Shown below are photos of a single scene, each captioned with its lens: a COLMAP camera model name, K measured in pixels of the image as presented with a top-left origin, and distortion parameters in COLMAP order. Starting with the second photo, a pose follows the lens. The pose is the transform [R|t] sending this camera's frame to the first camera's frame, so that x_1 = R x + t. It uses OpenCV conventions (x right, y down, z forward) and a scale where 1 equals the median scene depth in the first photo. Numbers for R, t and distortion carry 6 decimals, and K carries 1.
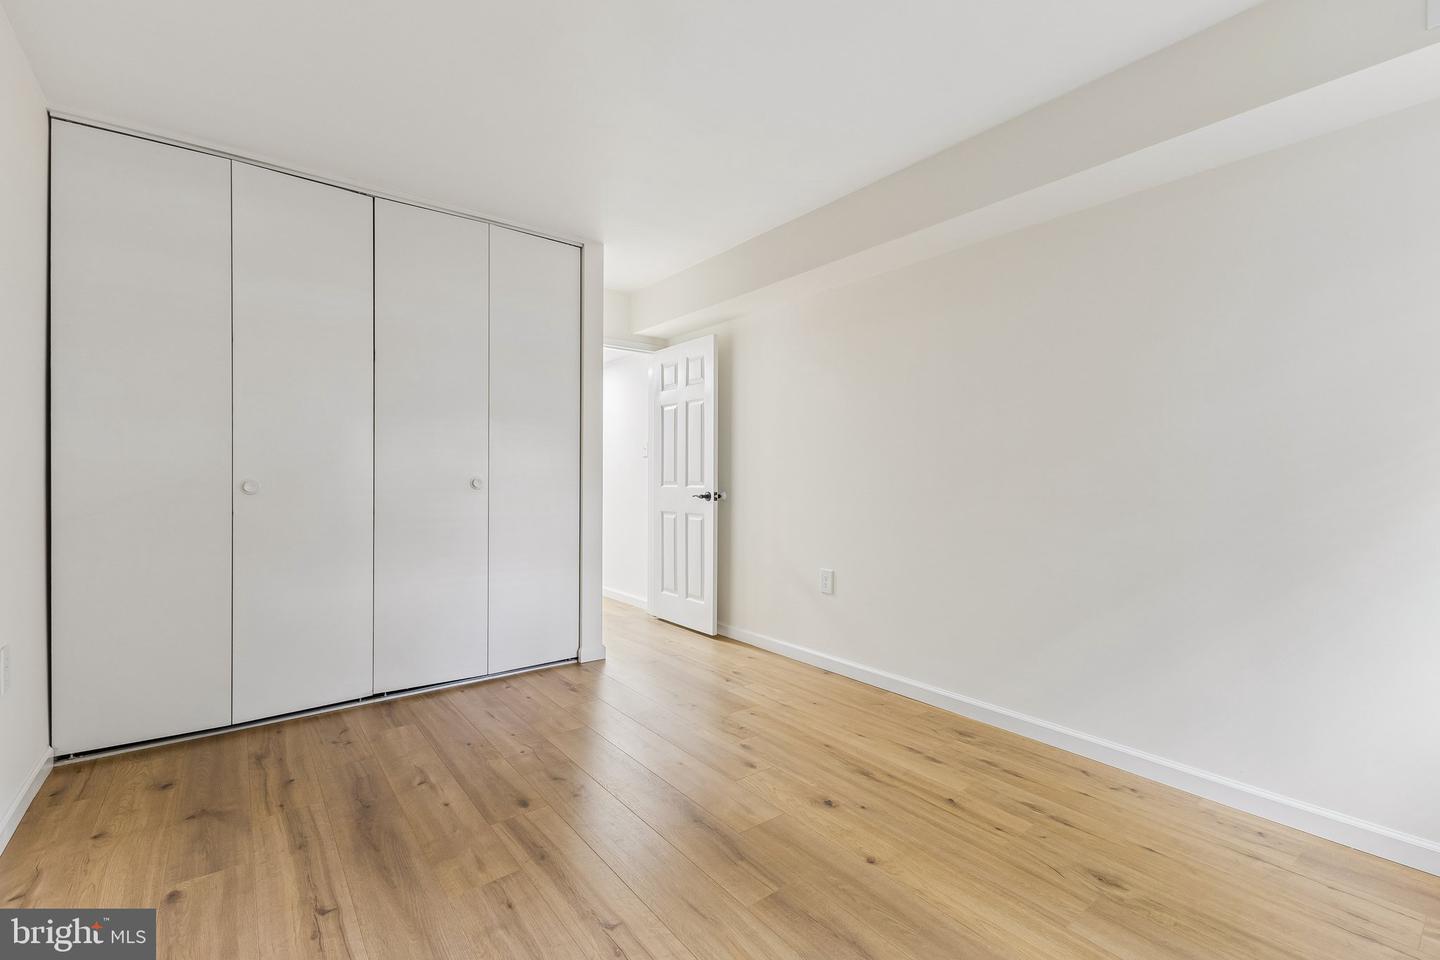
lens RADIAL K [[624.0, 0, 714.8], [0, 624.0, 486.6], [0, 0, 1]] dist [0.014043, -0.003467]
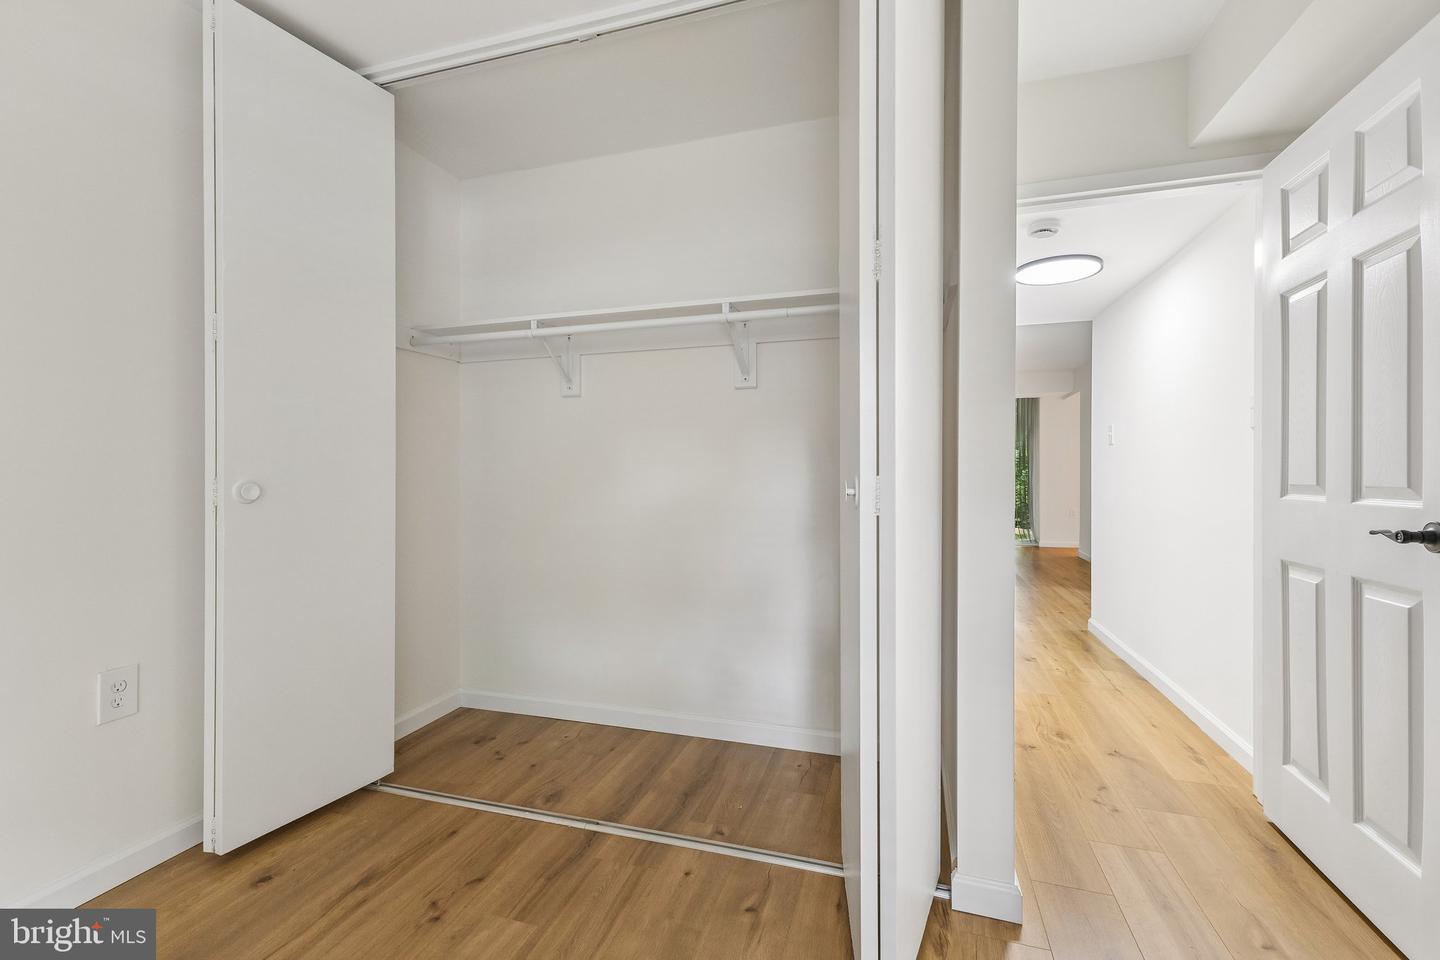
lens RADIAL K [[624.0, 0, 708.5], [0, 624.0, 465.8], [0, 0, 1]] dist [0.014043, -0.003467]
pose [[0.589590, 0.000255, -0.807702, 0.044506], [-0.020633, 0.999678, -0.014746, -0.013055], [0.807439, 0.025360, 0.589406, 0.890384]]
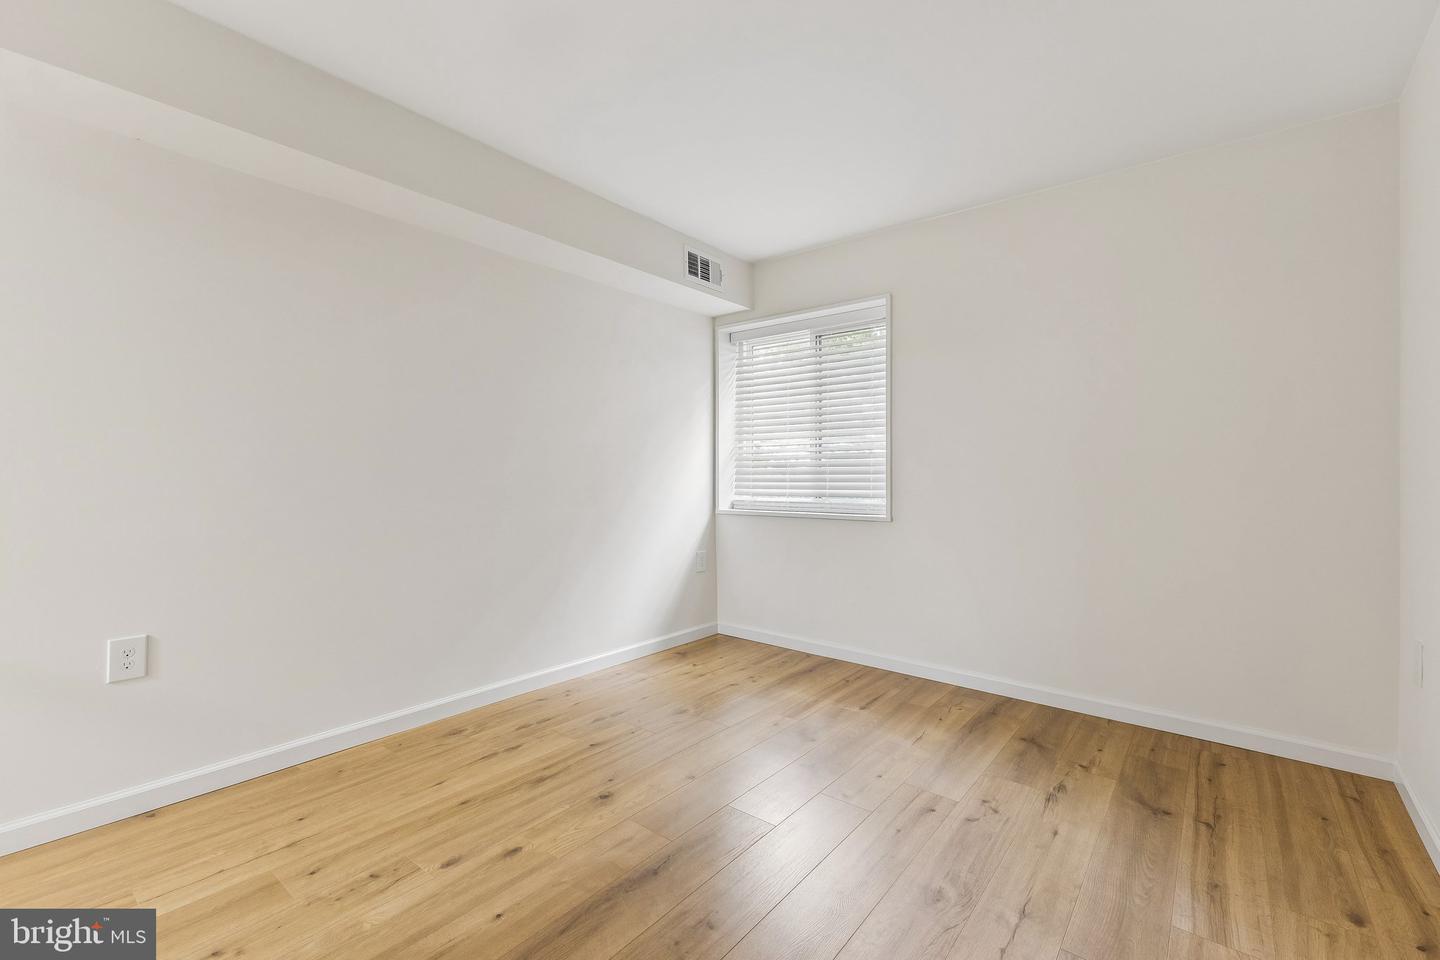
lens RADIAL K [[624.0, 0, 720.4], [0, 624.0, 476.8], [0, 0, 1]] dist [0.014043, -0.003467]
pose [[-0.236111, -0.010577, 0.971669, -0.734960], [0.010585, 0.999853, 0.013456, -0.018980], [-0.971669, 0.013462, -0.235964, 0.920775]]
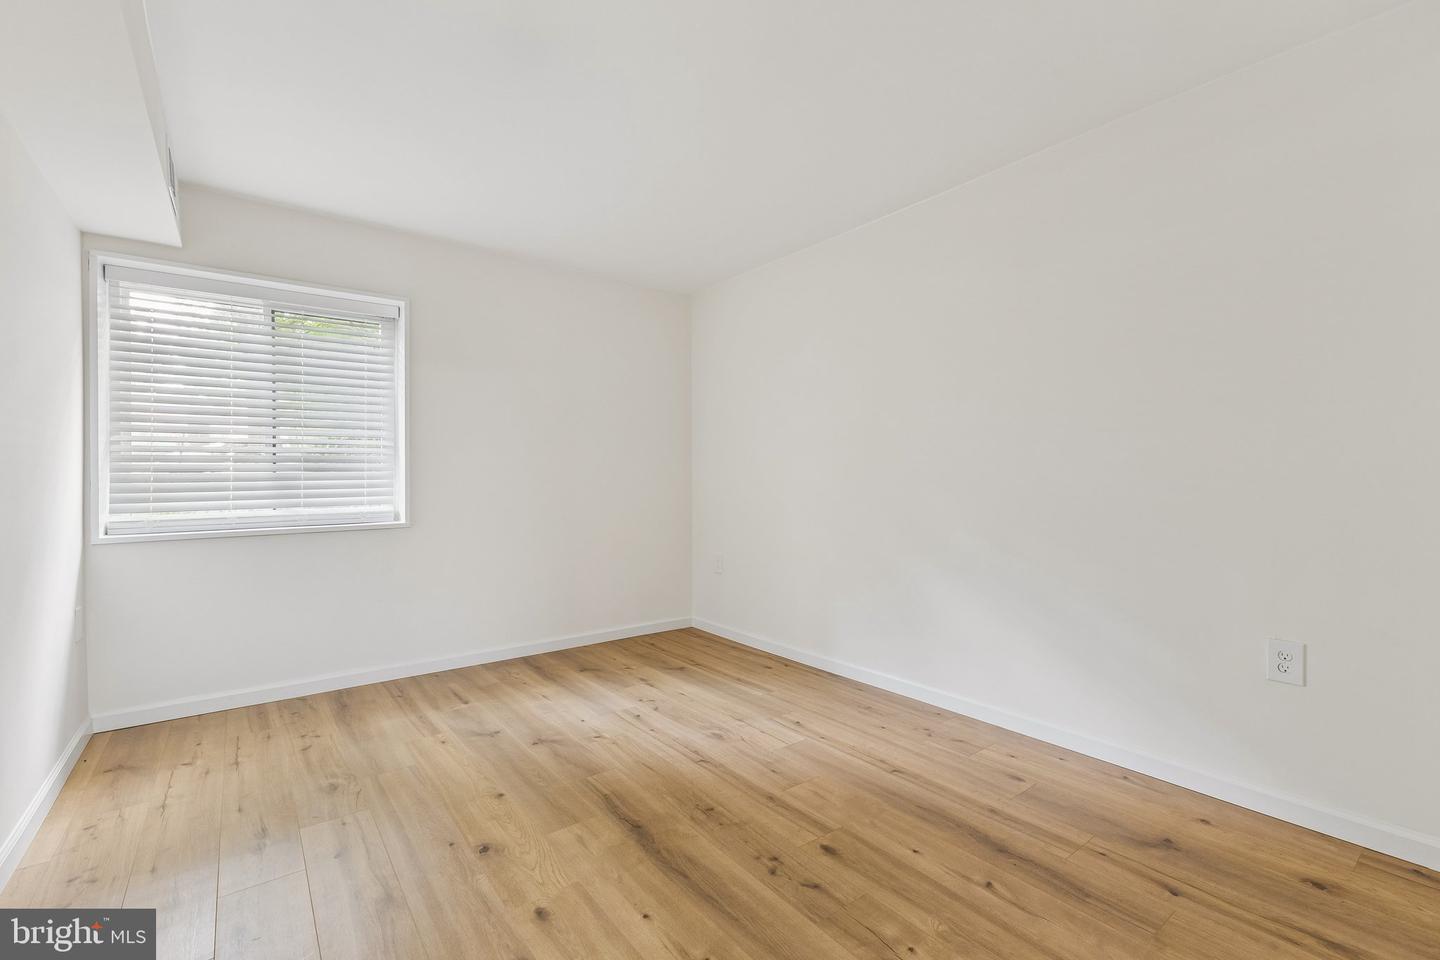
lens RADIAL K [[624.0, 0, 718.7], [0, 624.0, 470.6], [0, 0, 1]] dist [0.014043, -0.003467]
pose [[-0.999992, -0.001786, -0.003601, -0.127369], [-0.001806, 0.999982, 0.005764, -0.031953], [0.003590, 0.005771, -0.999977, 1.654960]]
